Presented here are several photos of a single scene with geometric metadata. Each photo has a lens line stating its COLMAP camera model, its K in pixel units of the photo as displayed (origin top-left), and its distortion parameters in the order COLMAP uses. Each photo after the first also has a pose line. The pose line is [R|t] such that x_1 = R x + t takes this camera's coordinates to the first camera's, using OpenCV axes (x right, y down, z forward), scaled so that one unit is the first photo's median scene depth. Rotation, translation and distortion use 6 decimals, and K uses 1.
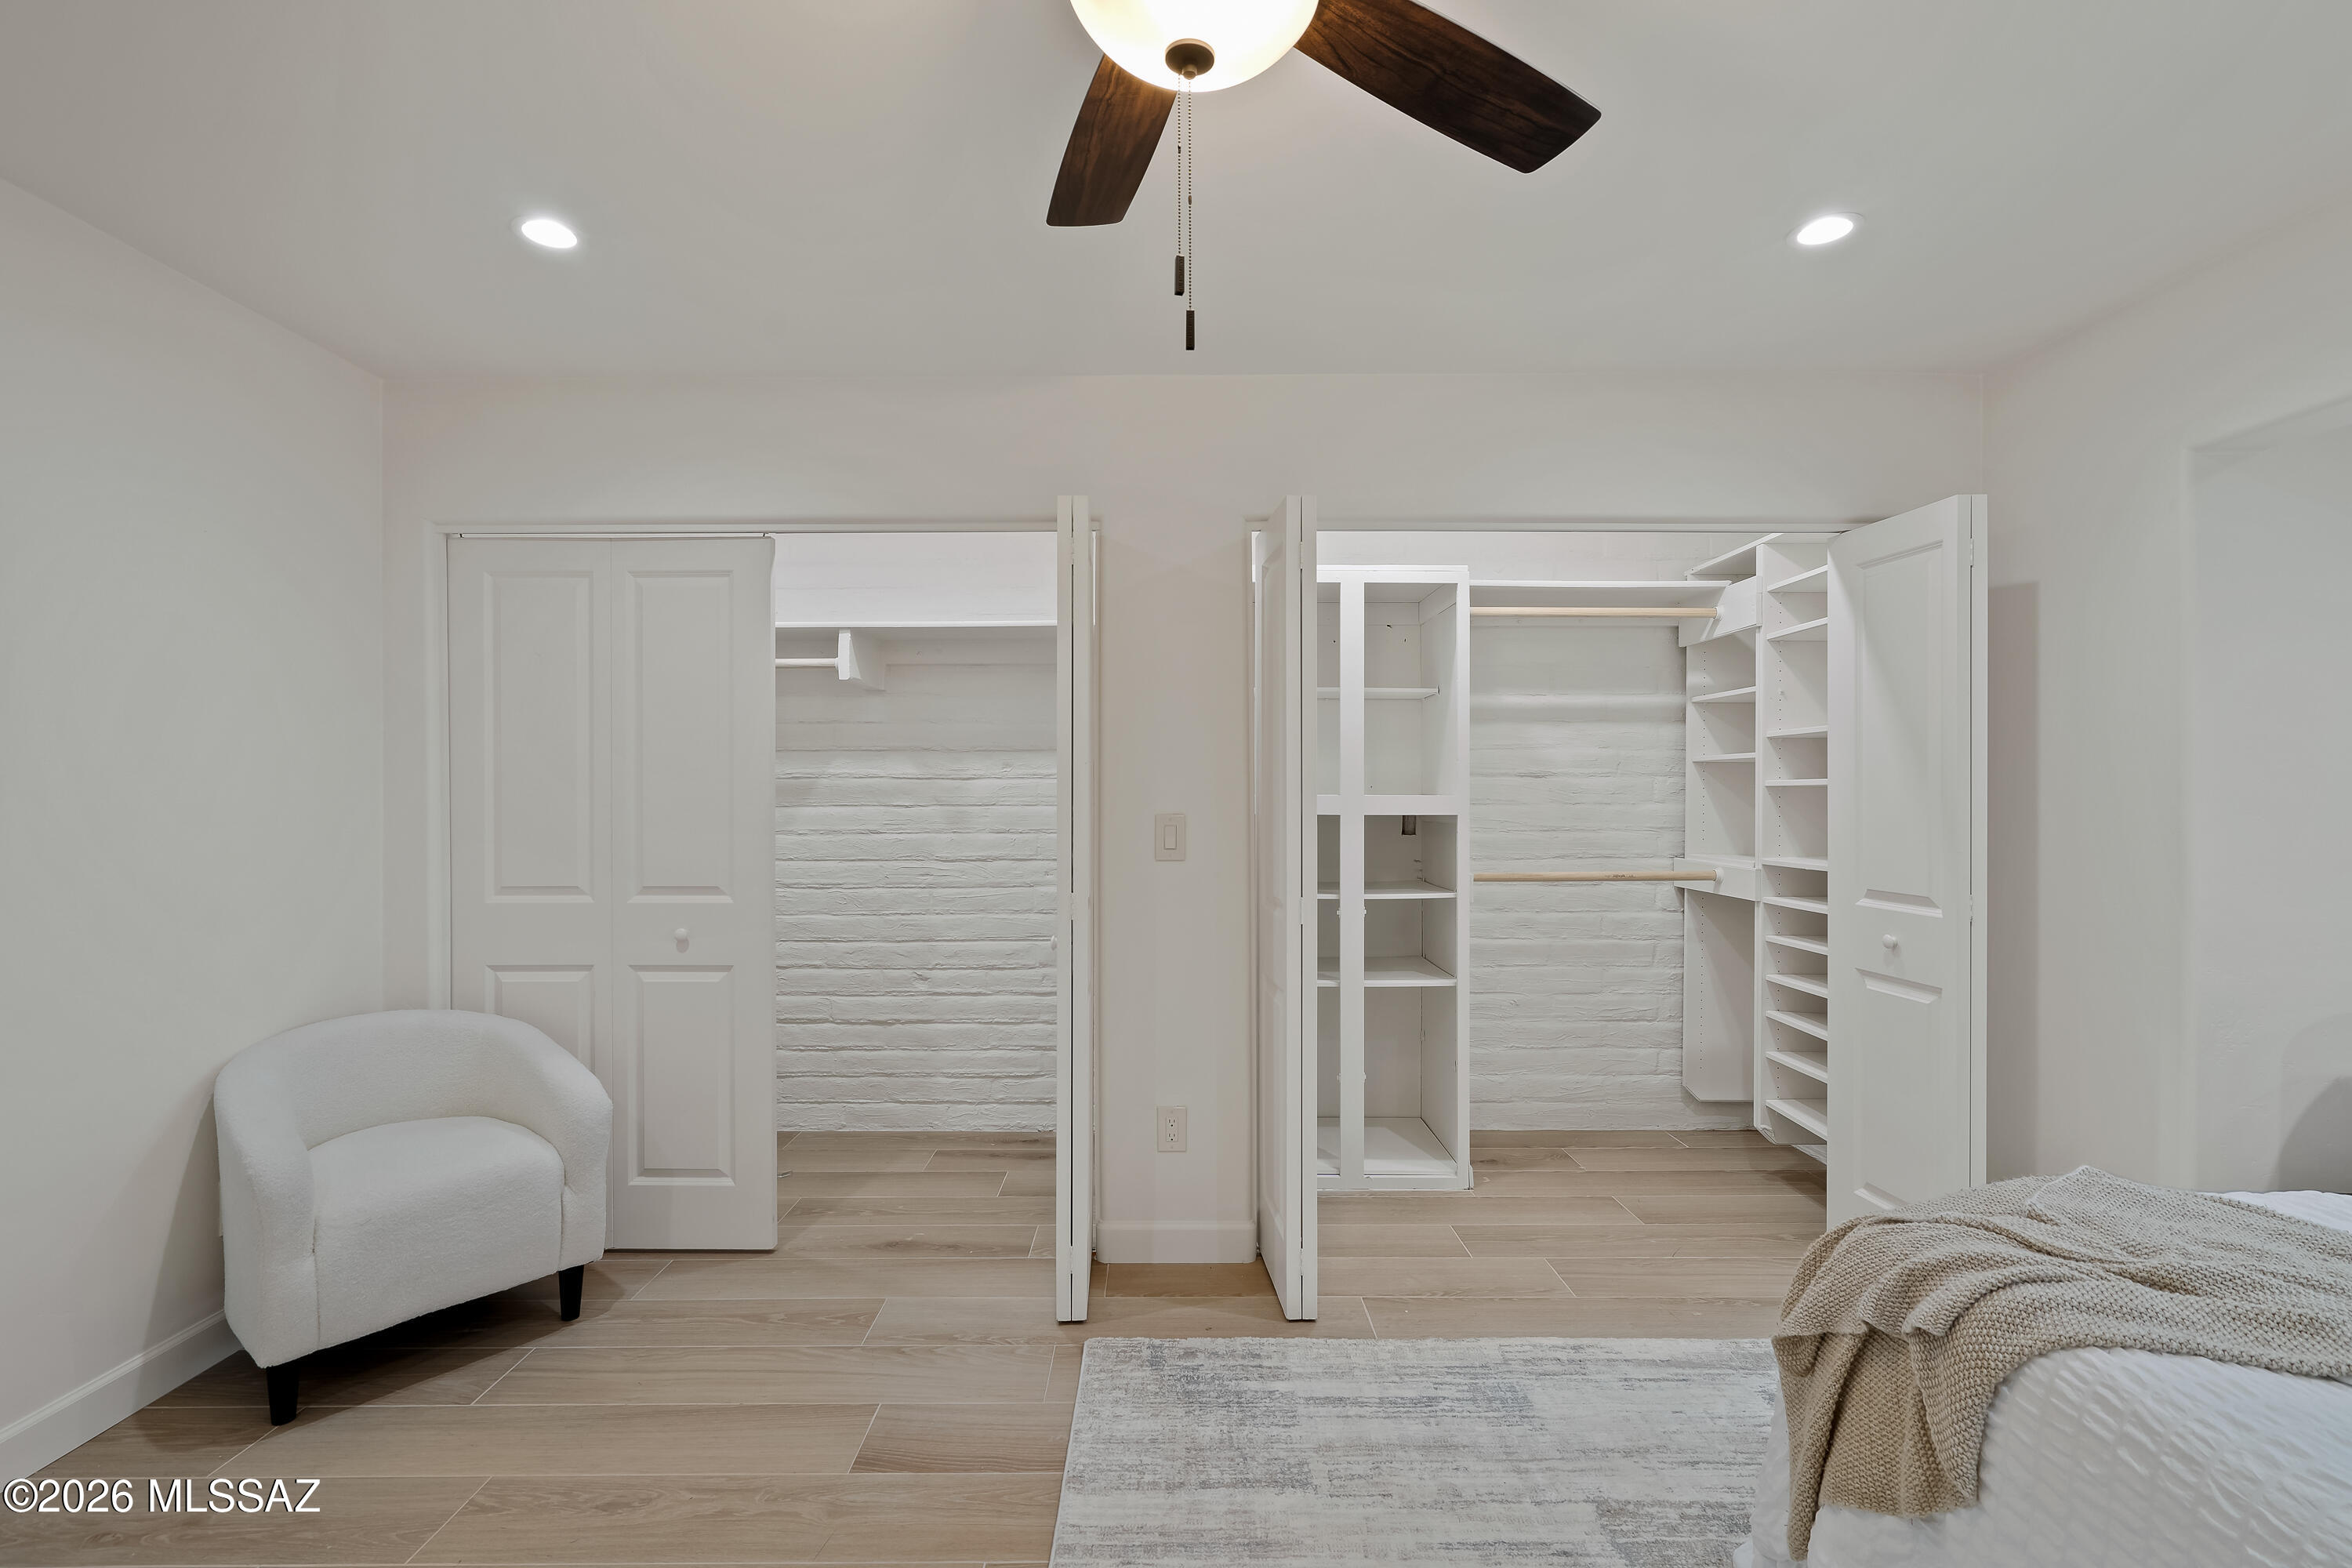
lens RADIAL K [[1075.3, 0, 1172.9], [0, 1075.3, 786.6], [0, 0, 1]] dist [-0.008058, 0.002912]
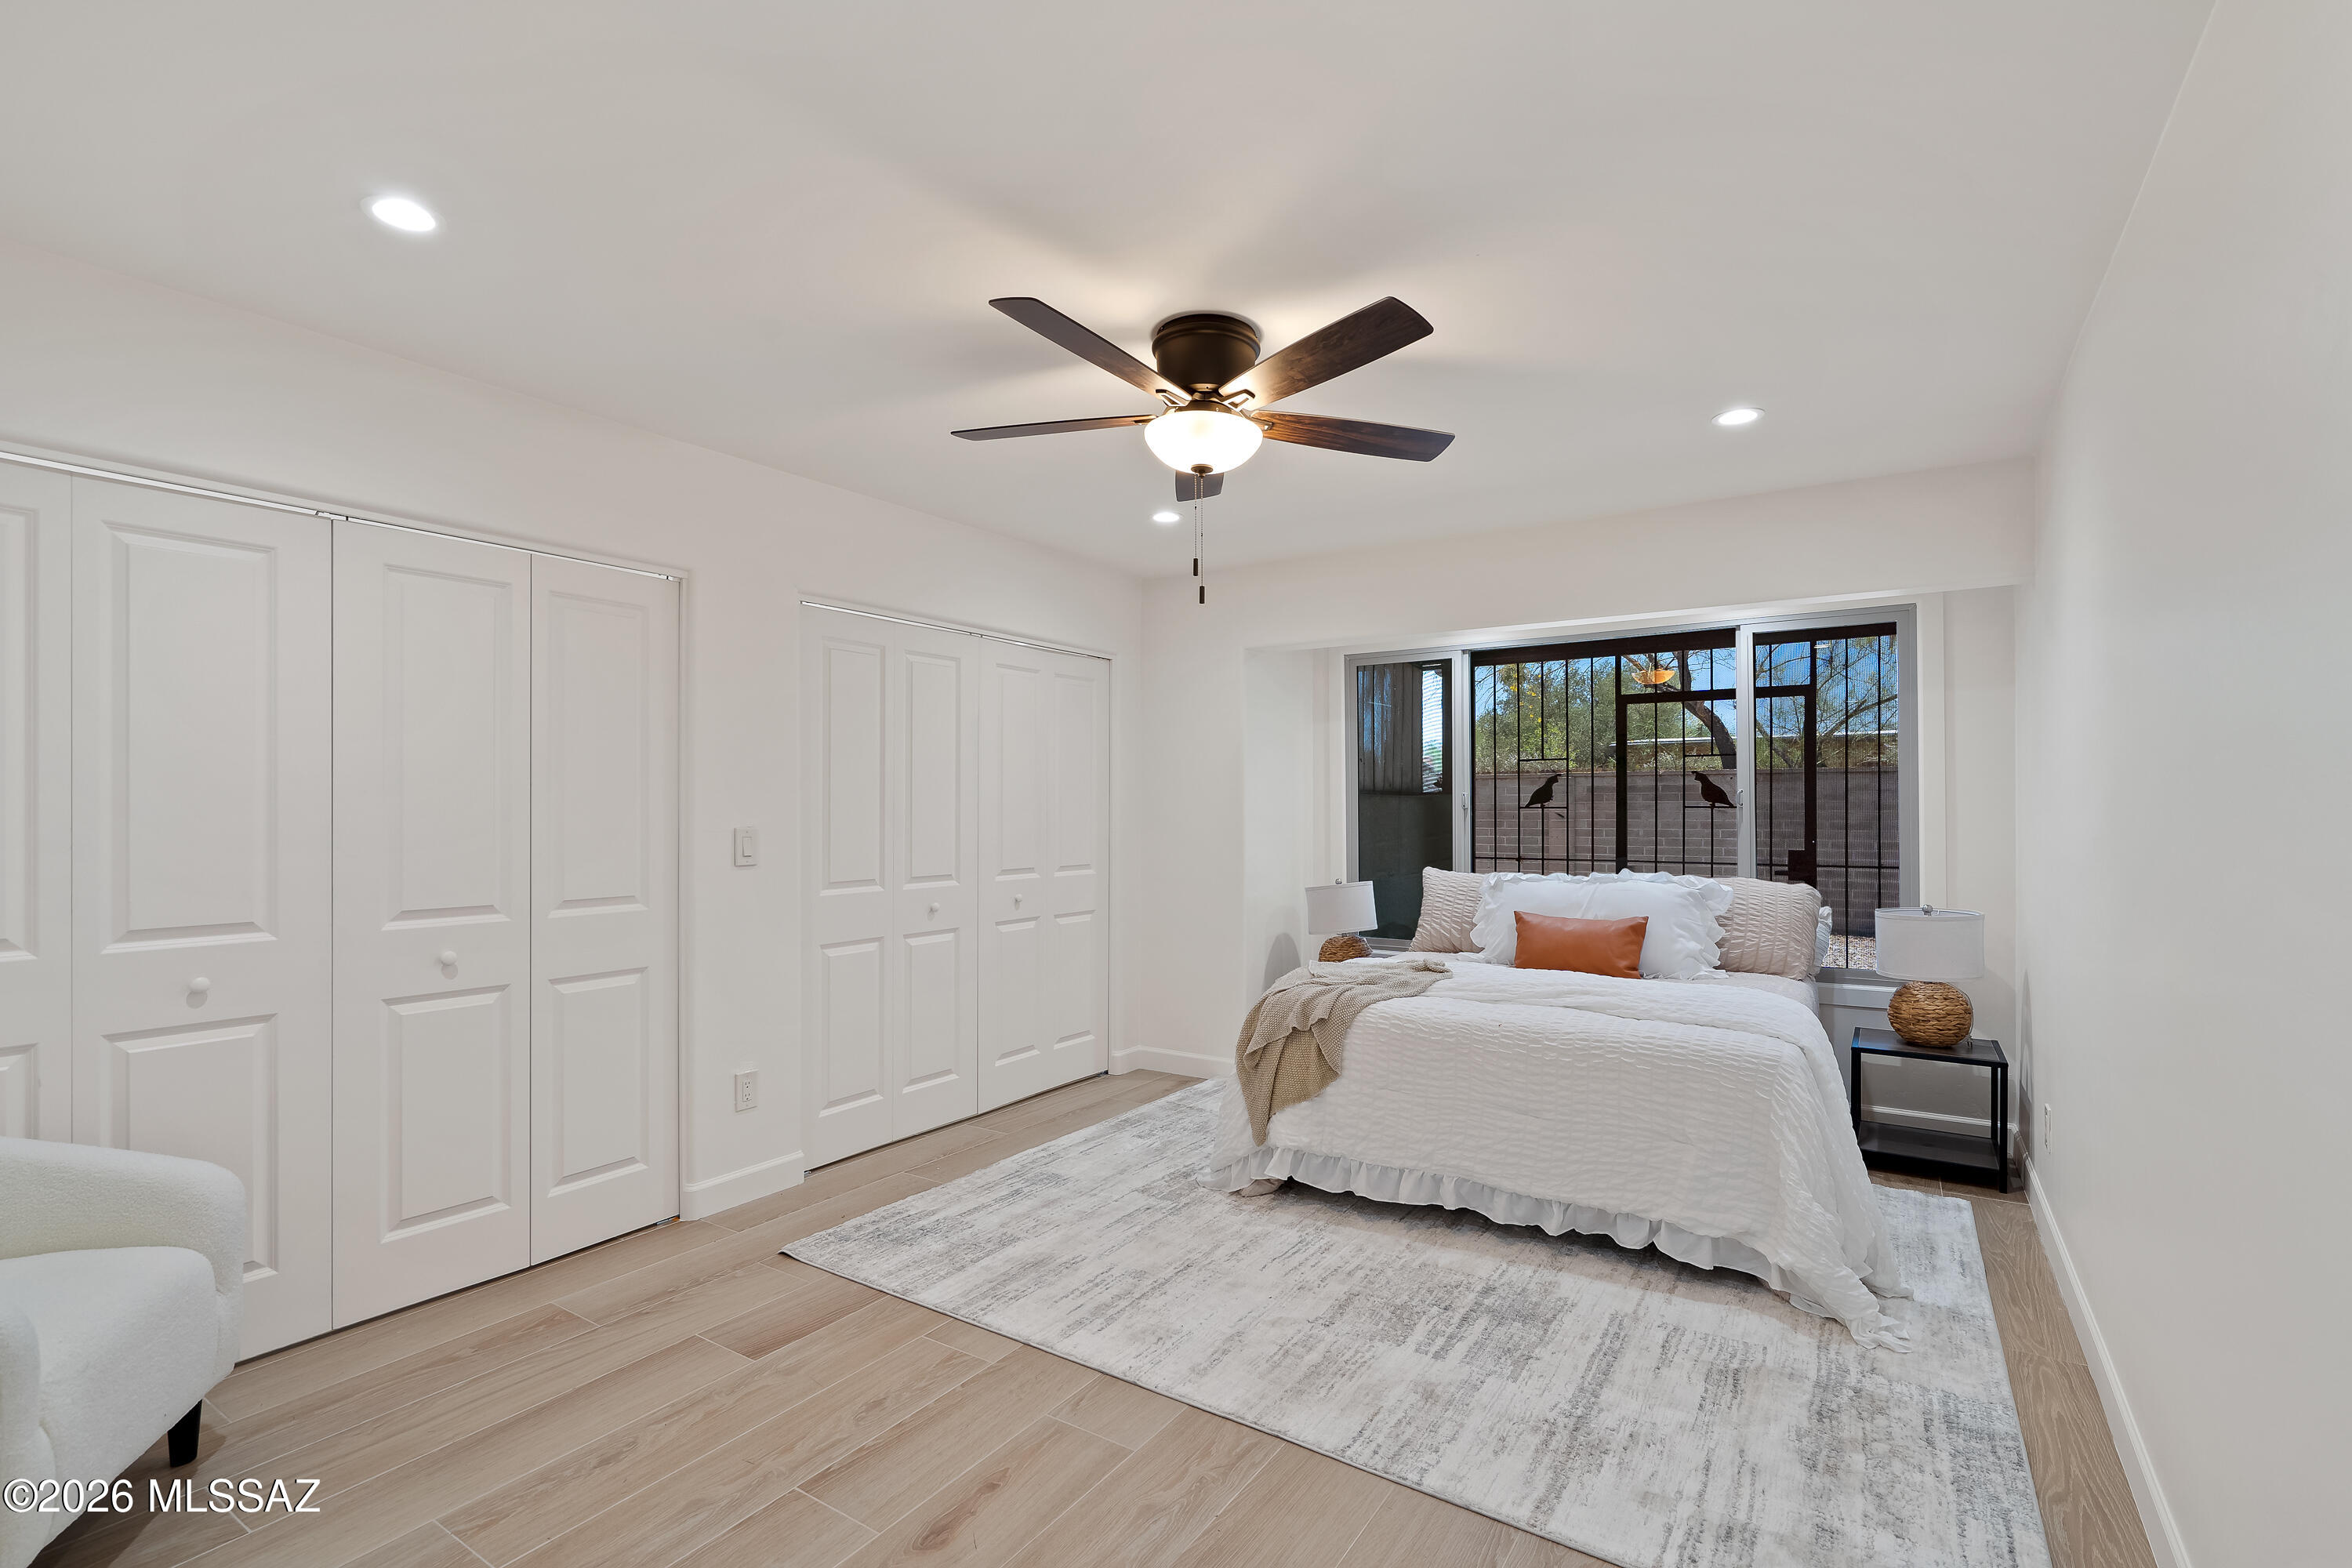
lens RADIAL K [[1075.3, 0, 1183.7], [0, 1075.3, 797.2], [0, 0, 1]] dist [-0.008058, 0.002912]
pose [[0.549428, 0.008735, 0.835495, -0.976253], [-0.005341, 0.999962, -0.006942, -0.003369], [-0.835524, -0.000648, 0.549454, -0.084412]]
